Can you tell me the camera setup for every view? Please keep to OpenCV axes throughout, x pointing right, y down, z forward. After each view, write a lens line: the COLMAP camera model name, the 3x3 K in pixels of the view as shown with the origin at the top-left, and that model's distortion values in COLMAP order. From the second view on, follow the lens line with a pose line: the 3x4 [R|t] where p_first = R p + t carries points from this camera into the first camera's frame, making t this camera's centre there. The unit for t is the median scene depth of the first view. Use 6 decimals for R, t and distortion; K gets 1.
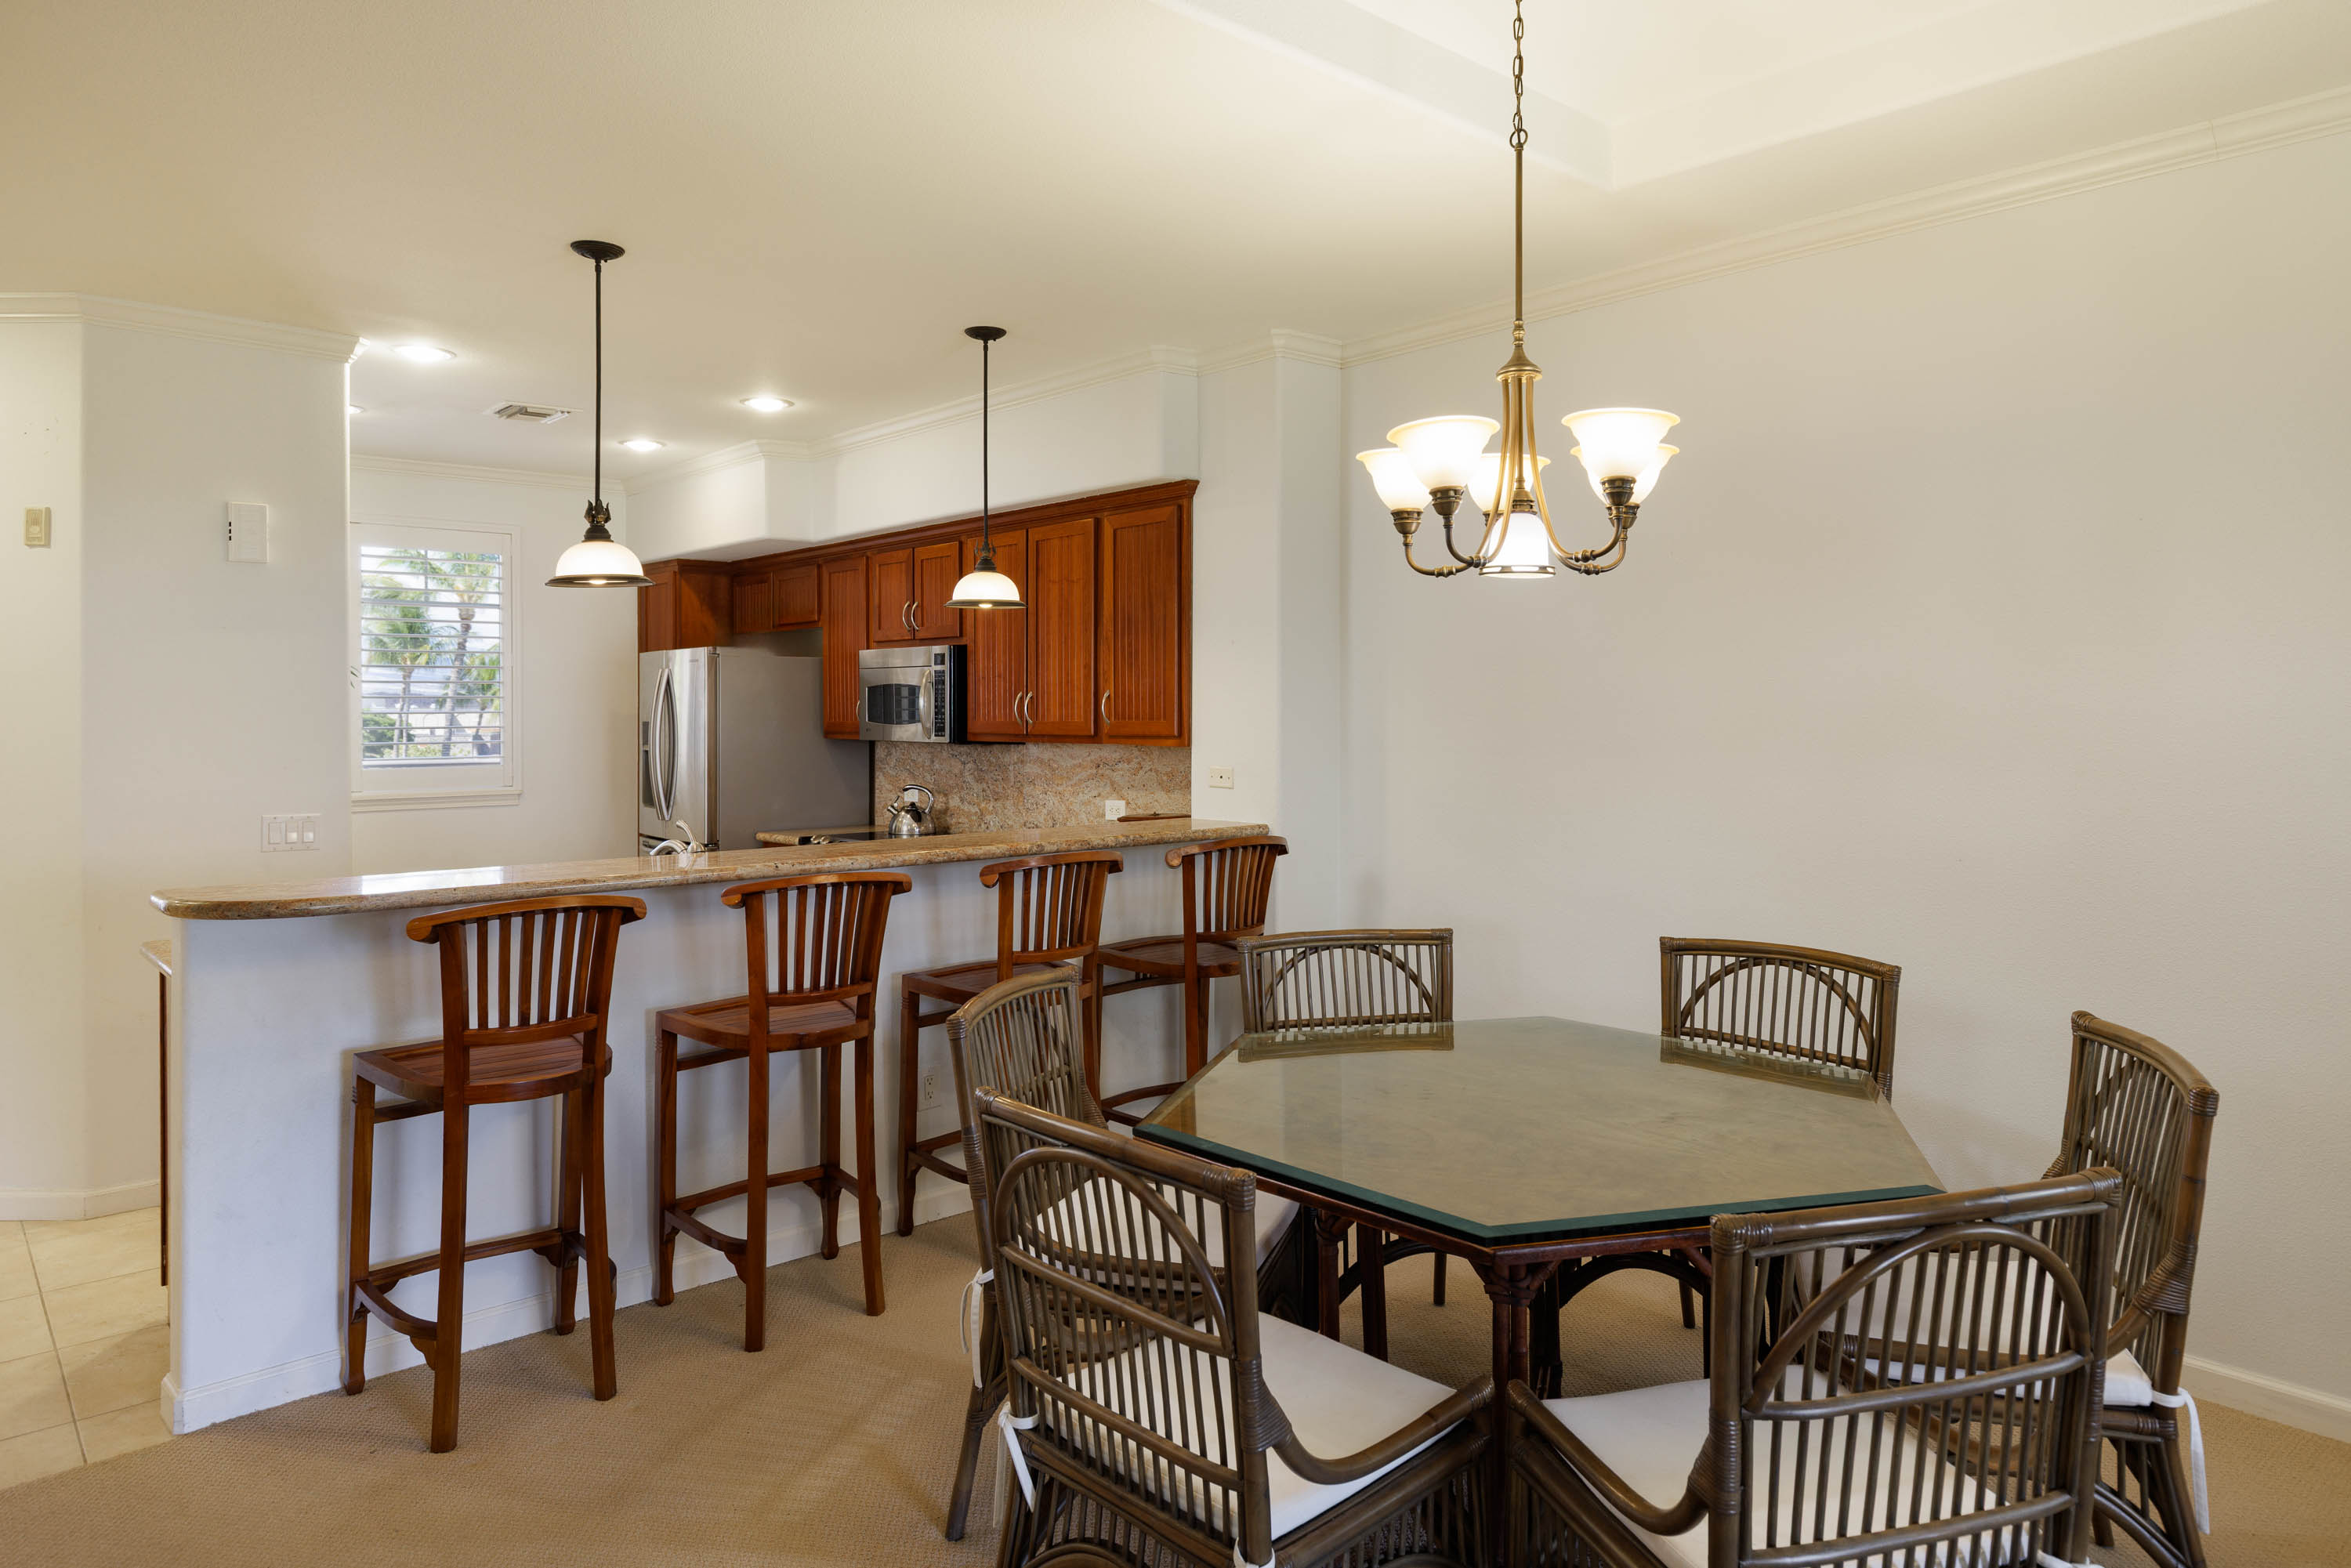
lens RADIAL K [[1427.8, 0, 1172.4], [0, 1427.8, 714.9], [0, 0, 1]] dist [-0.002697, -0.001225]
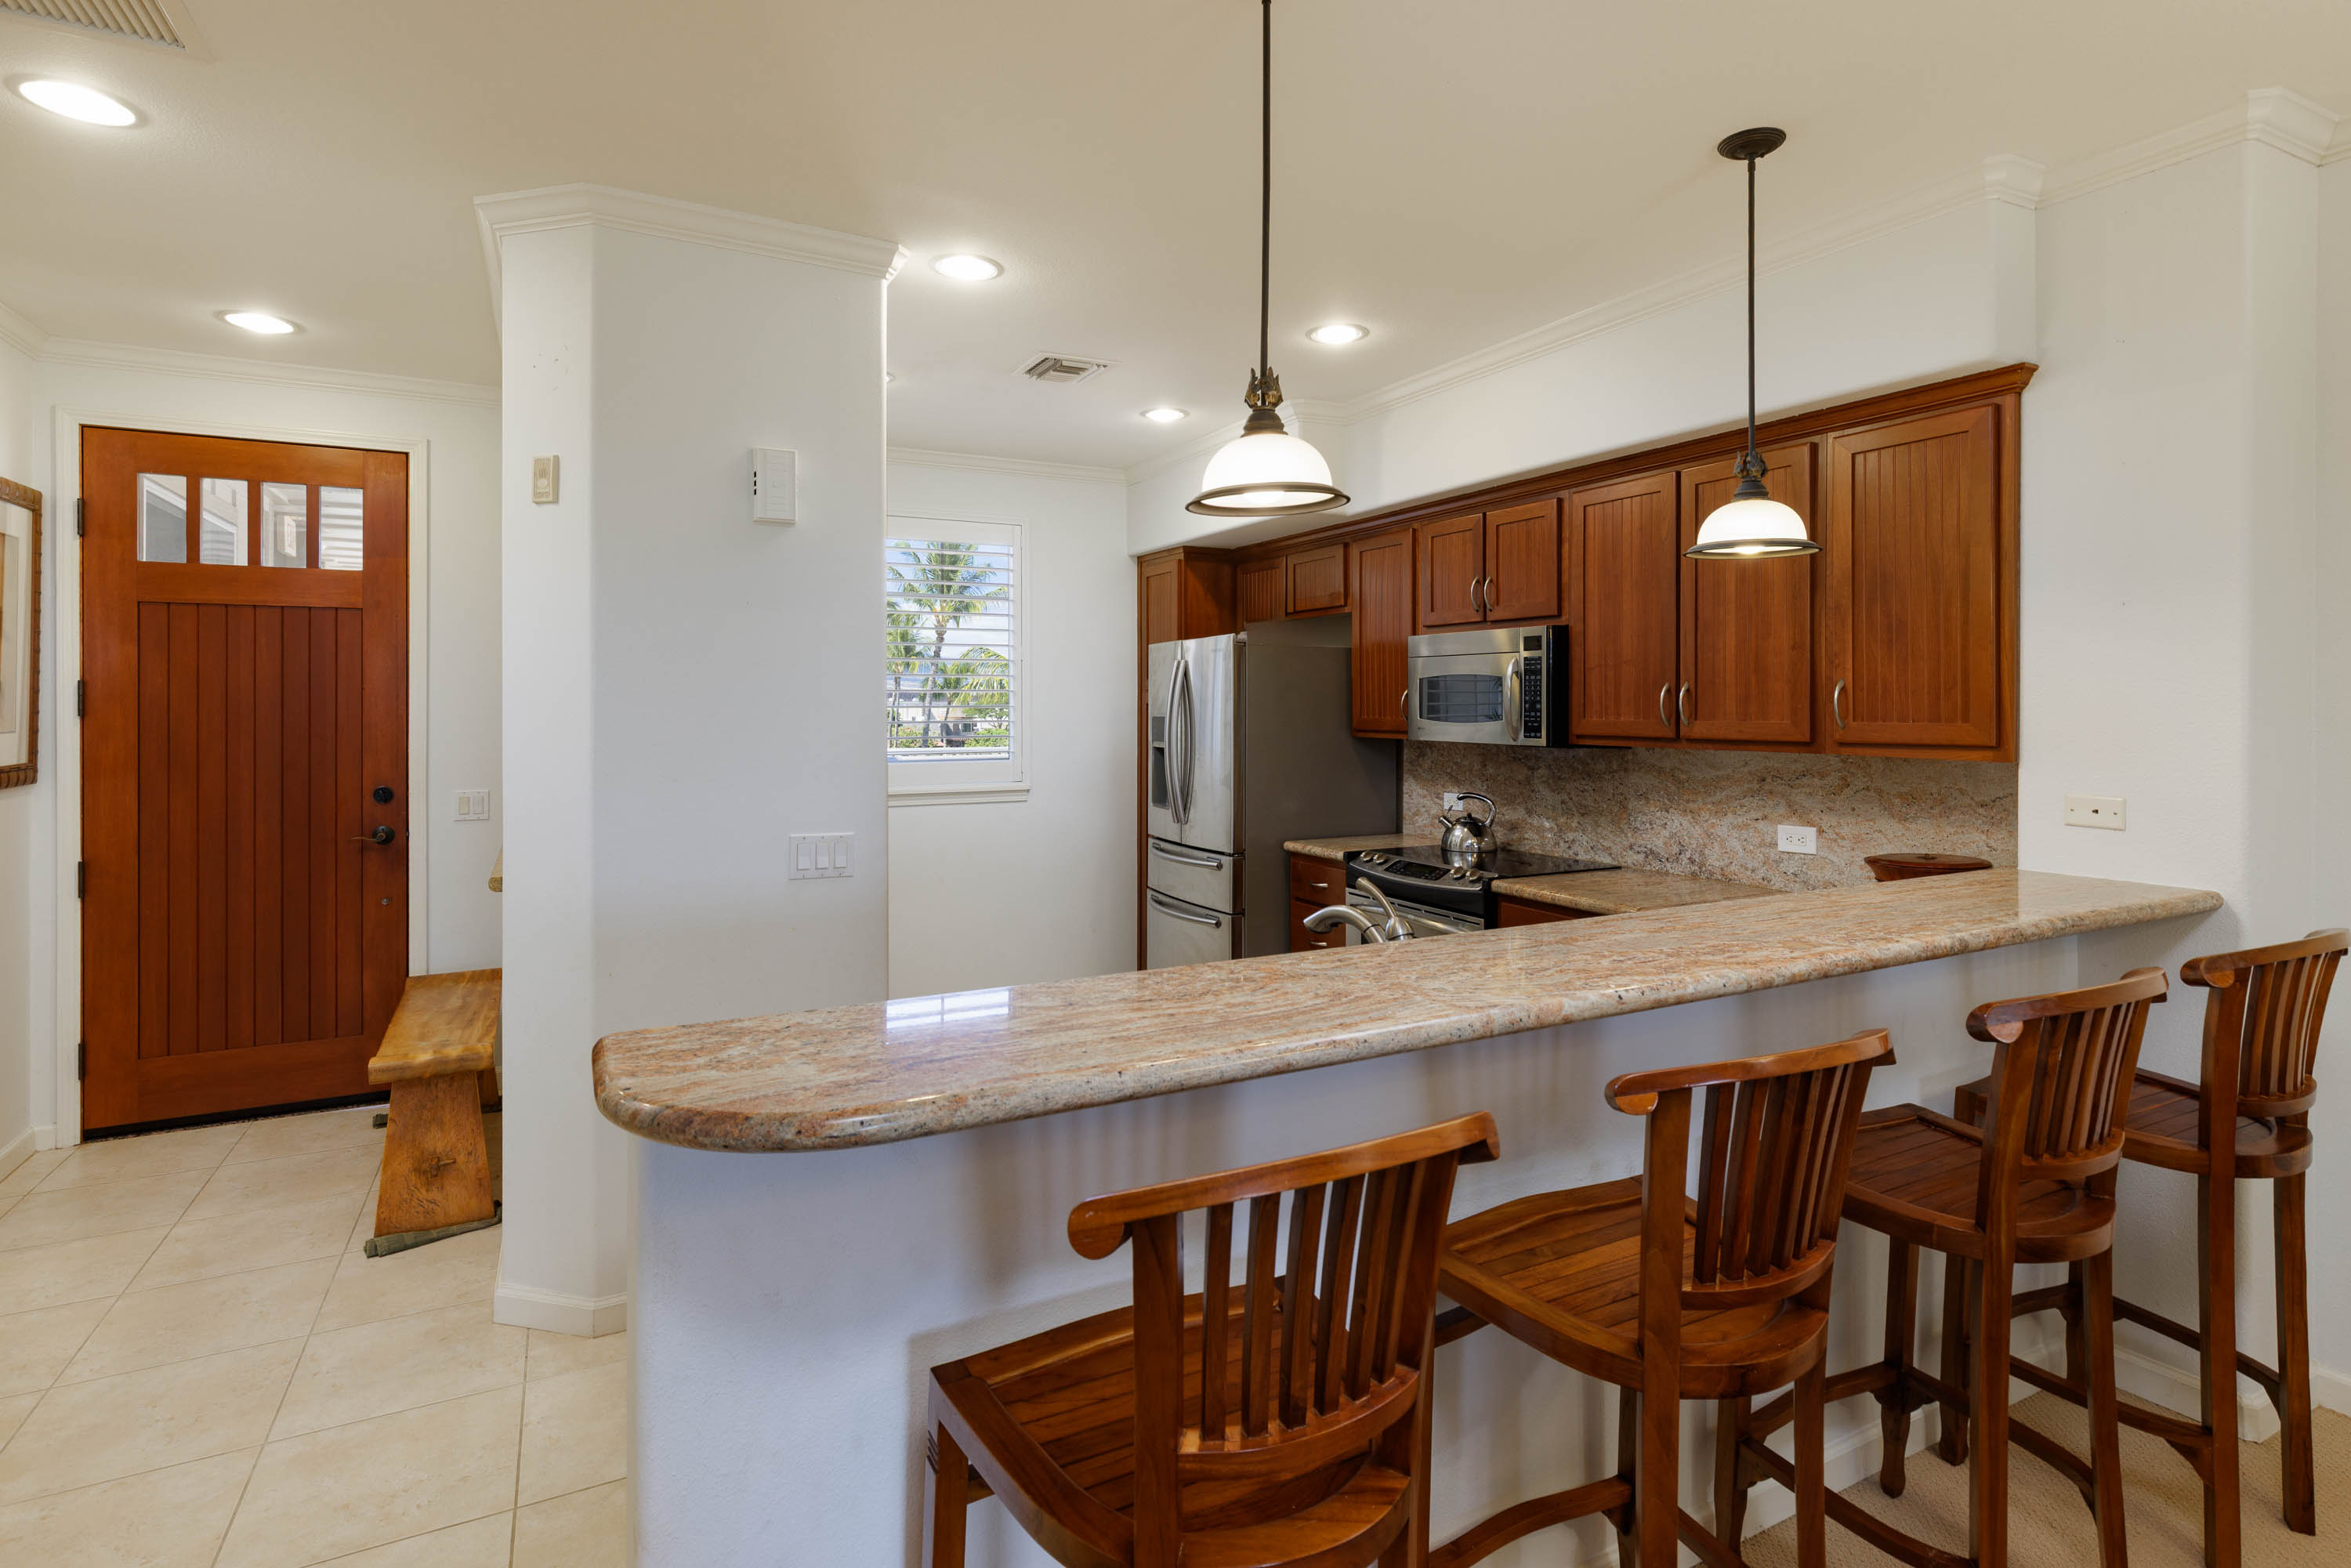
lens RADIAL K [[1152.5, 0, 1177.9], [0, 1152.5, 708.9], [0, 0, 1]] dist [-0.018312, -0.000480]
pose [[0.968458, 0.003351, -0.249156, -0.204474], [-0.003047, 0.999994, 0.001607, -0.002261], [0.249160, -0.000797, 0.968462, 0.329498]]
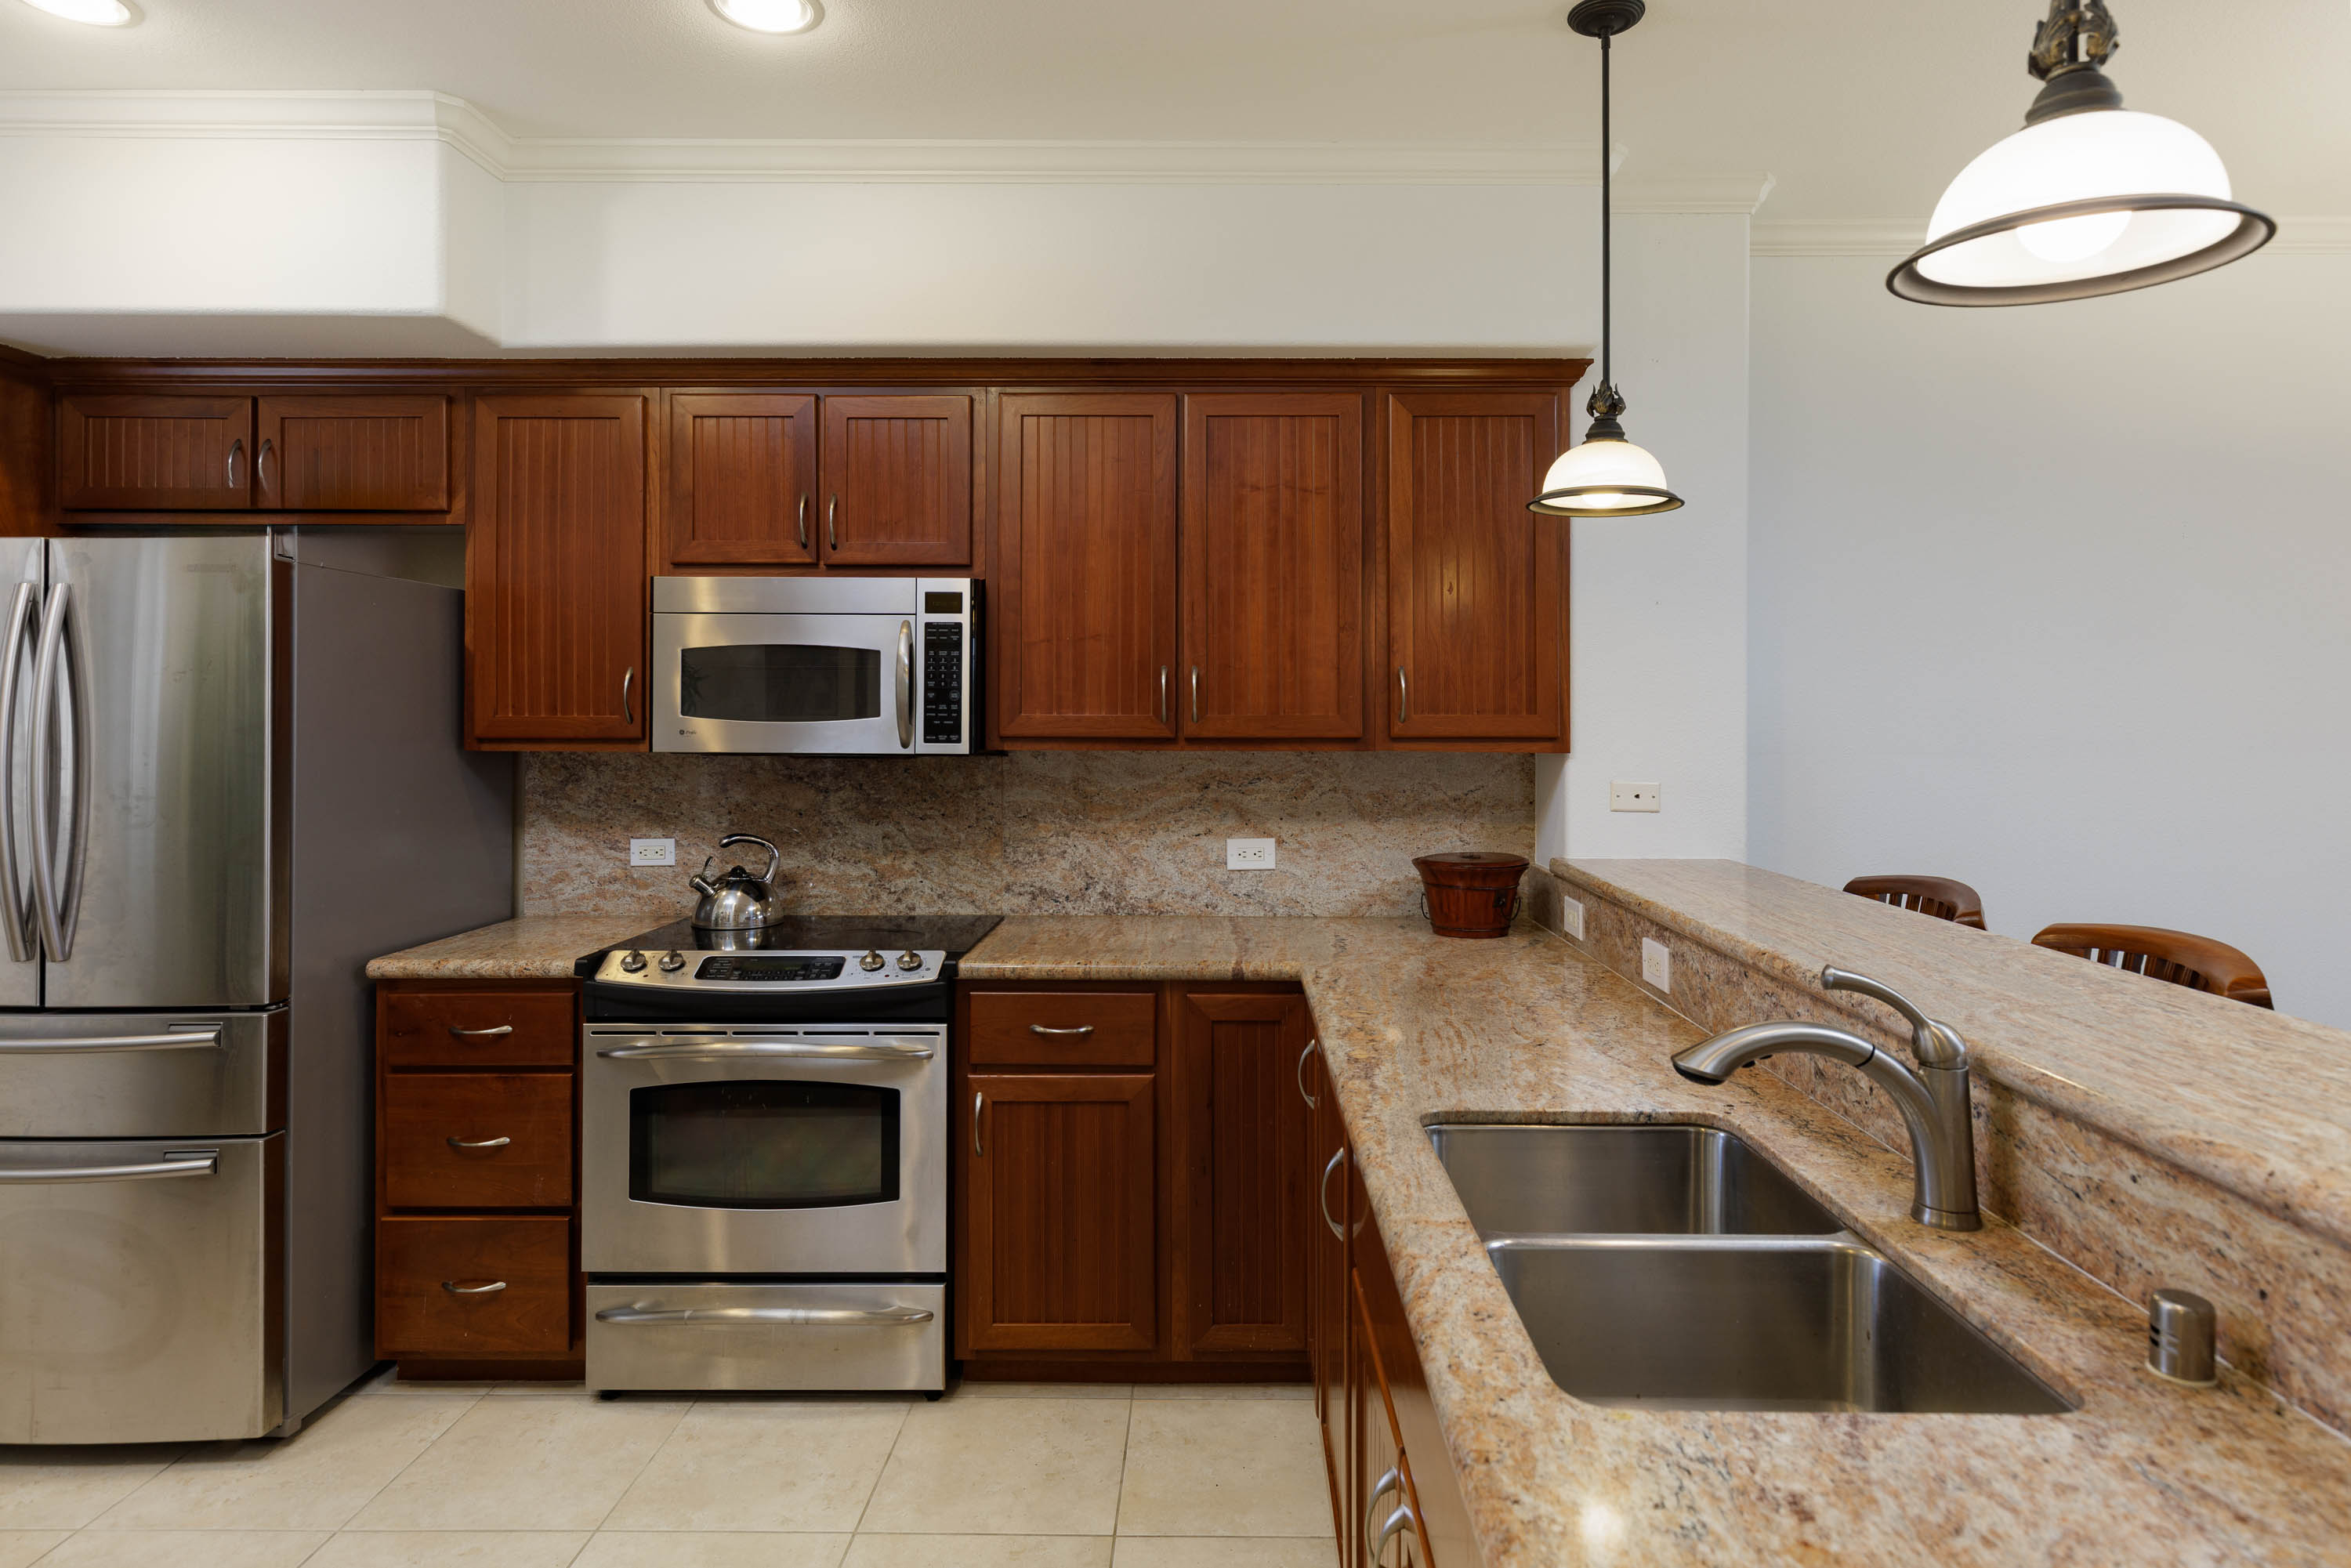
lens RADIAL K [[1334.2, 0, 1178.1], [0, 1334.2, 722.2], [0, 0, 1]] dist [0.000616, -0.000252]
pose [[0.674959, 0.001814, 0.737853, -0.504225], [-0.003008, 0.999995, 0.000293, 0.006905], [-0.737849, -0.002417, 0.674962, 0.612713]]
